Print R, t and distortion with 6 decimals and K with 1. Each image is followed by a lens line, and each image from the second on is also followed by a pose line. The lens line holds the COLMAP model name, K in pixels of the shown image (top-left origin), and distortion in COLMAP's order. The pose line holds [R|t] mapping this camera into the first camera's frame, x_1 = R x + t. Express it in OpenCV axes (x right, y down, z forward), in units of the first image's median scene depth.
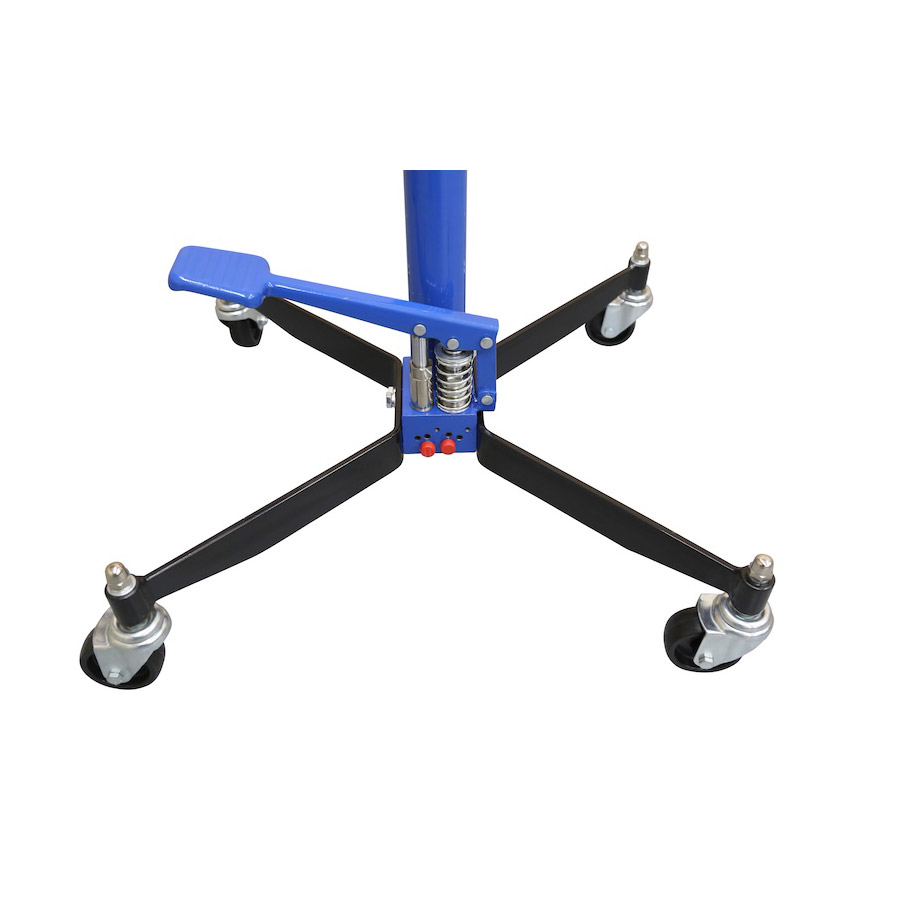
lens RADIAL K [[837.3, 0, 451.0], [0, 837.3, 450.8], [0, 0, 1]] dist [-0.005927, 0.000000]
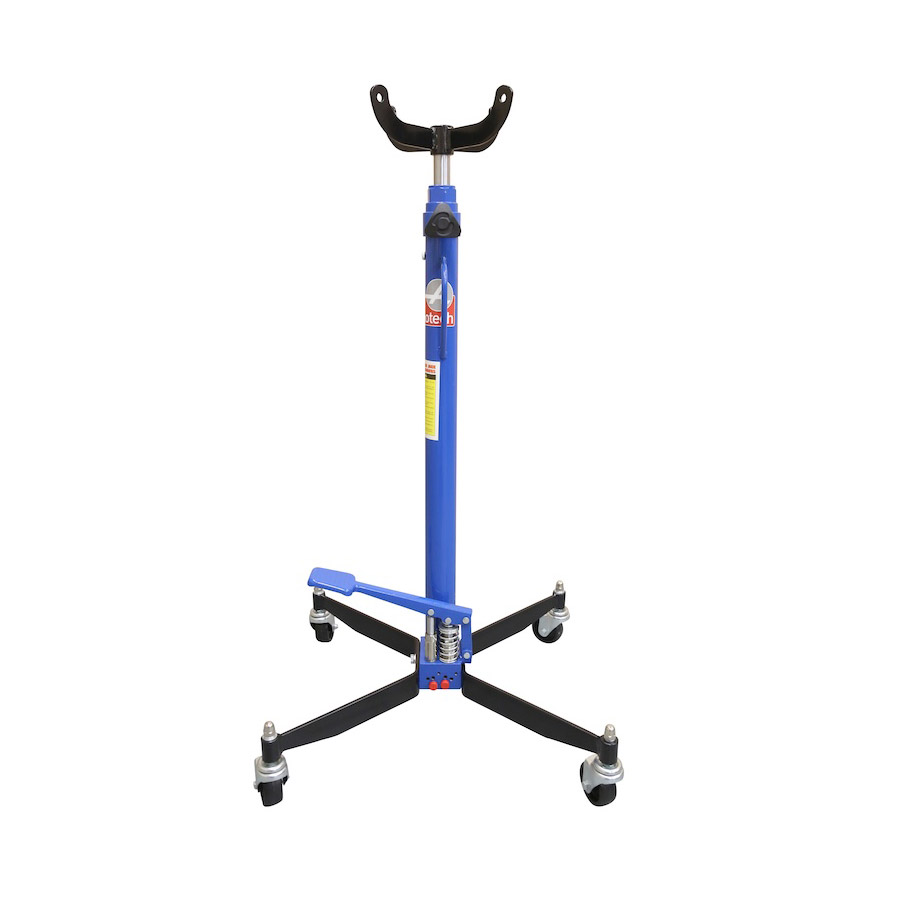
lens RADIAL K [[636.1, 0, 447.3], [0, 636.1, 455.2], [0, 0, 1]] dist [-0.048768, -0.001351]
pose [[0.999864, 0.011755, -0.011548, 0.011548], [-0.015749, 0.887827, -0.459908, 0.182801], [0.004846, 0.460028, 0.887891, -0.408928]]
